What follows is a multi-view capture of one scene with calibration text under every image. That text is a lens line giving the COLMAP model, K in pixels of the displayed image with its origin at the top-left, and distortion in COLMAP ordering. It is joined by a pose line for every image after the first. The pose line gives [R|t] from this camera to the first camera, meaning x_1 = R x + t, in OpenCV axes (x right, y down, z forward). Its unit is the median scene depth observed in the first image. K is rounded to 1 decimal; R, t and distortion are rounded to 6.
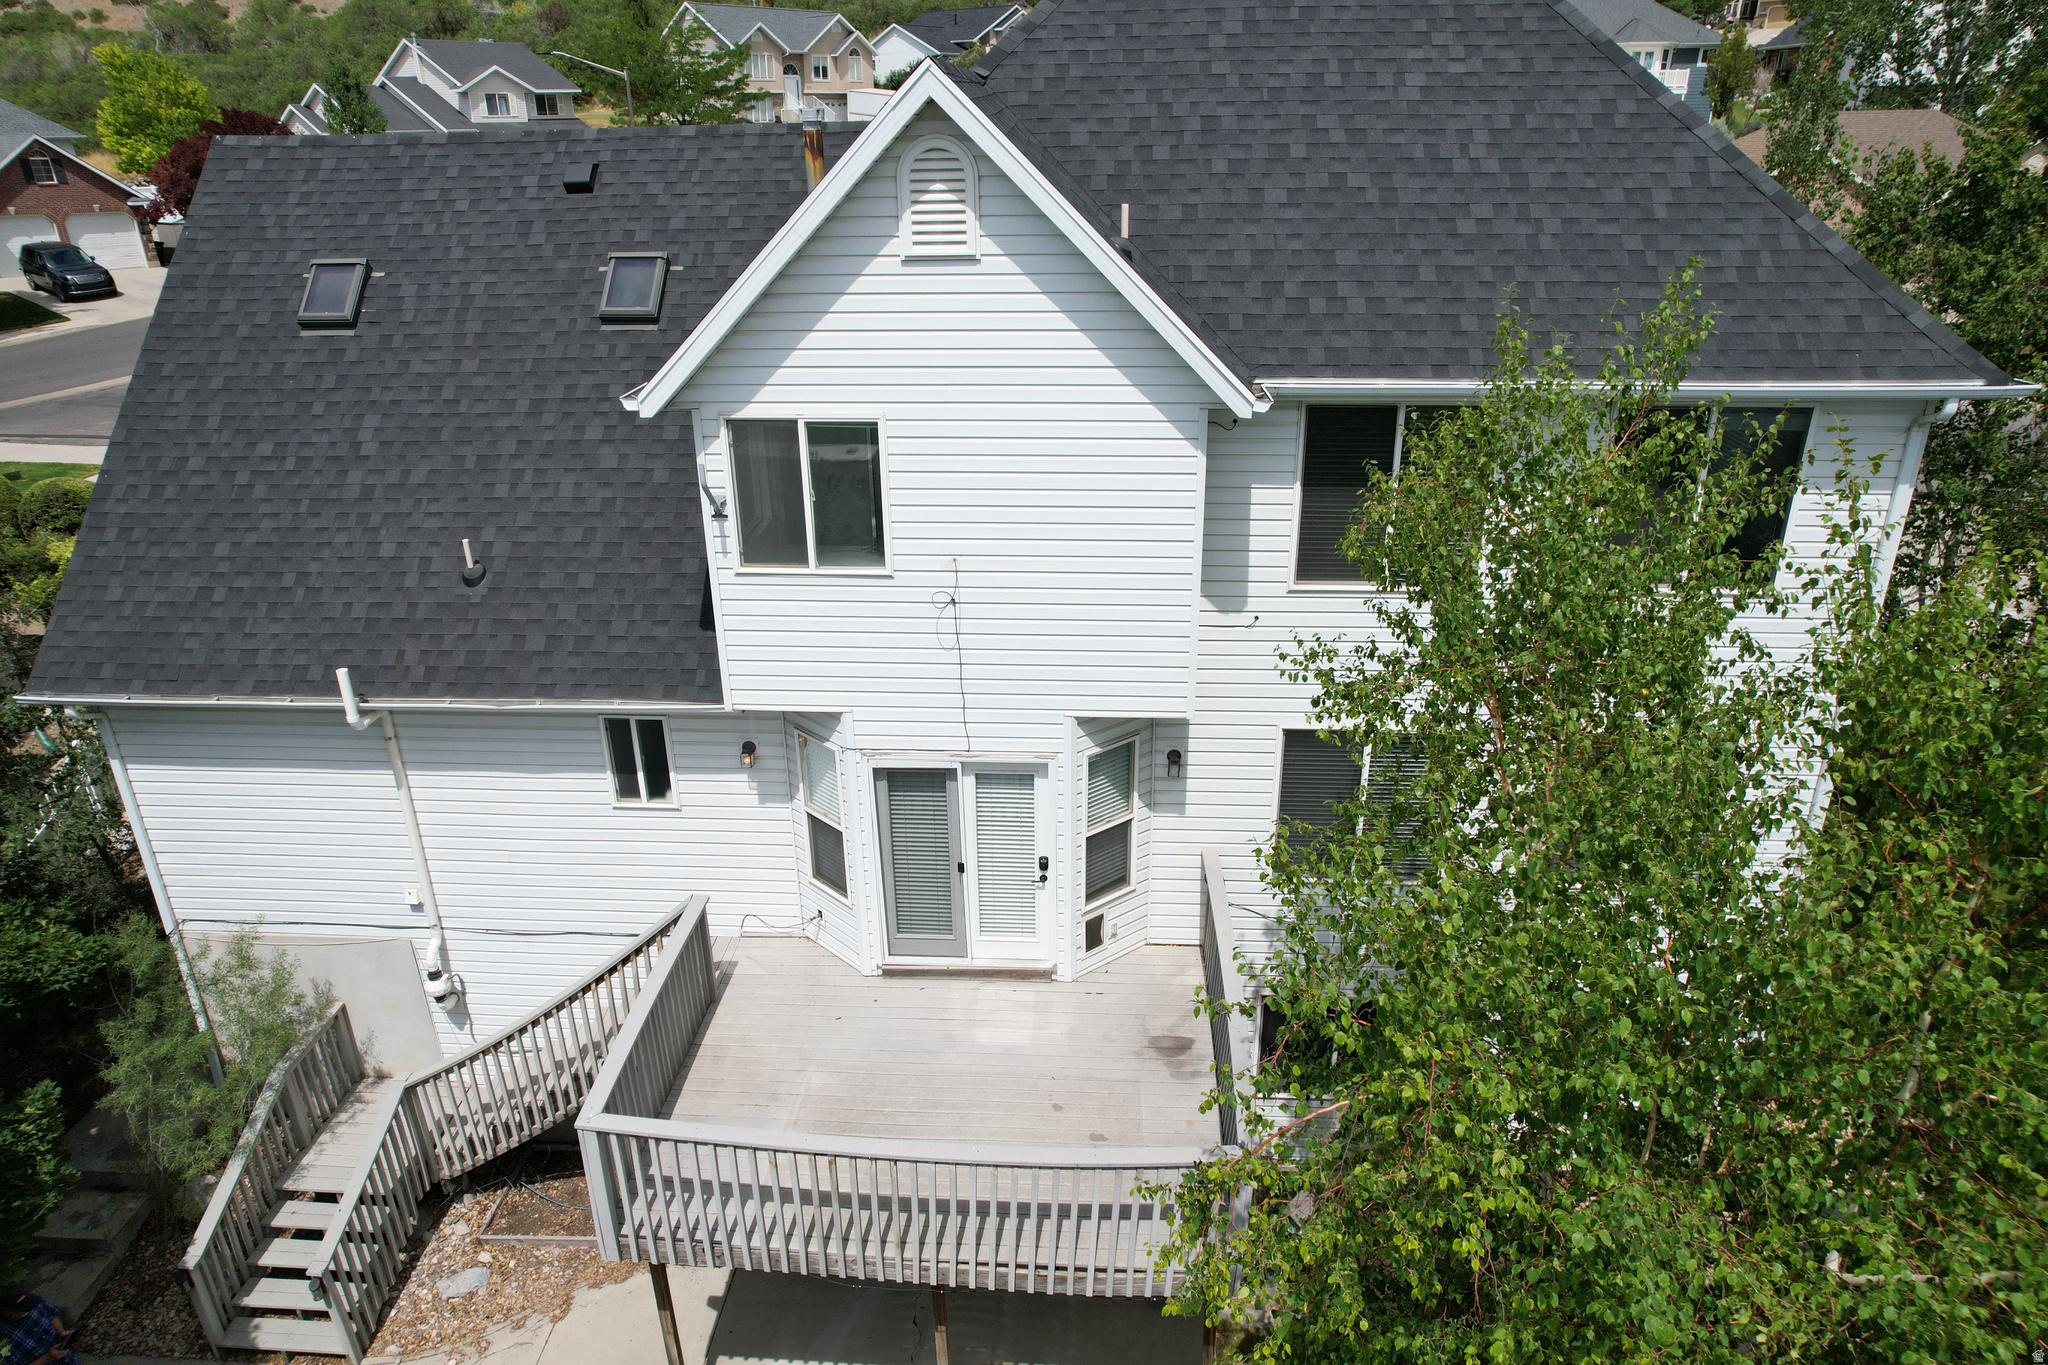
lens RADIAL K [[1305.9, 0, 1026.1], [0, 1305.9, 682.8], [0, 0, 1]] dist [-0.077564, 0.069657]
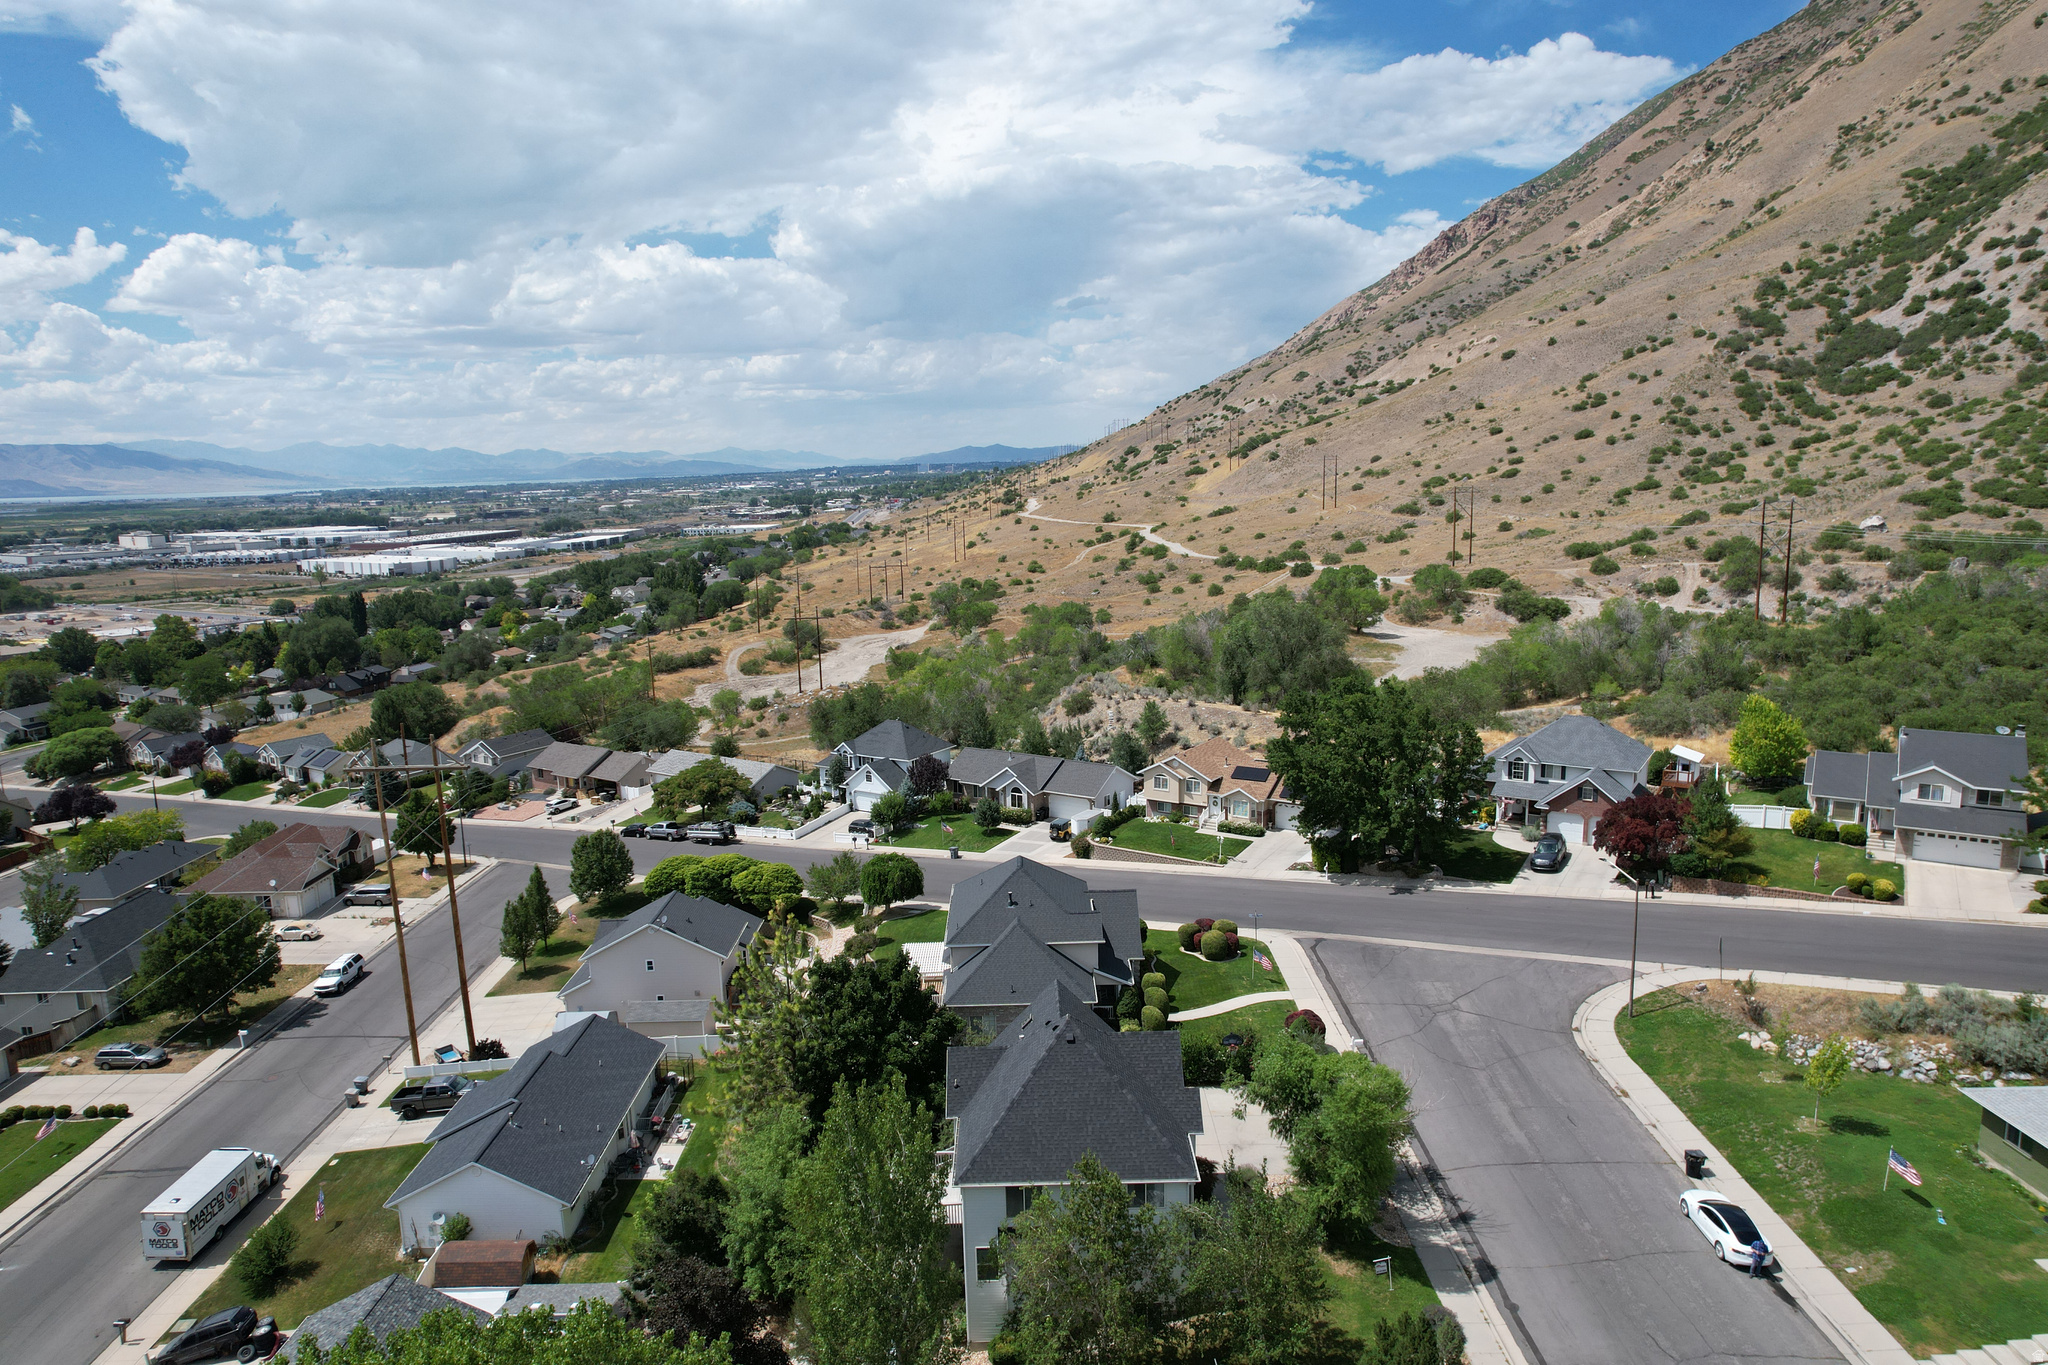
lens RADIAL K [[1305.9, 0, 1022.9], [0, 1305.9, 693.2], [0, 0, 1]] dist [-0.077564, 0.069657]
pose [[0.067640, 0.185514, -0.980311, 0.993687], [-0.374196, 0.915554, 0.147441, -0.528509], [0.924880, 0.356855, 0.131347, -0.030476]]
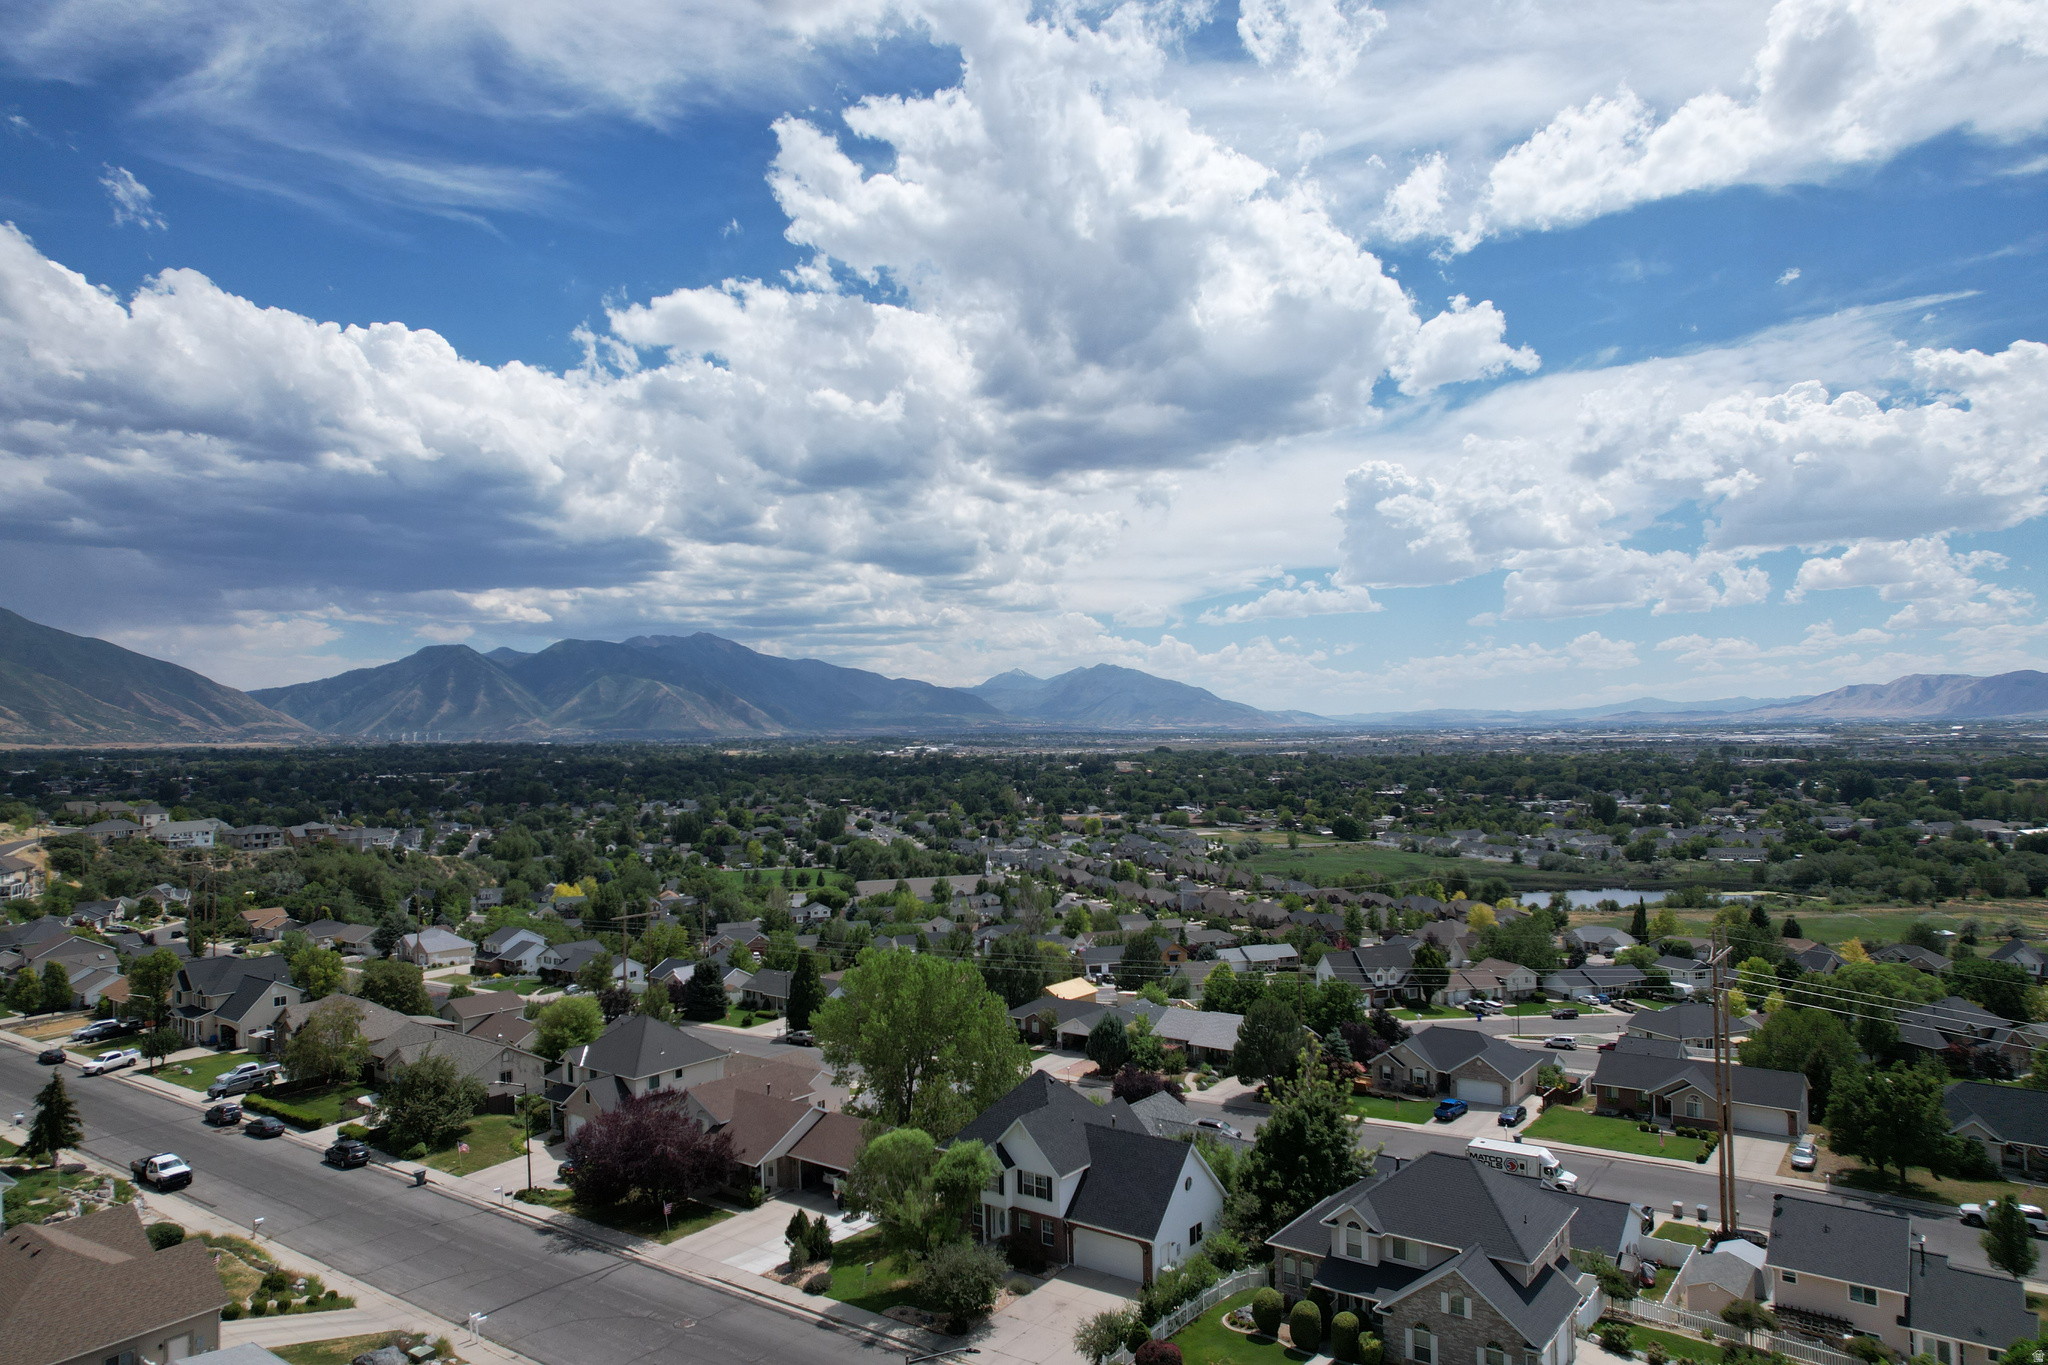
lens RADIAL K [[1305.9, 0, 1036.6], [0, 1305.9, 703.5], [0, 0, 1]] dist [-0.077564, 0.069657]
pose [[-0.837478, 0.036584, 0.545245, -0.828394], [0.241792, 0.919582, 0.309685, -1.063628], [-0.490068, 0.391190, -0.778976, 1.287521]]
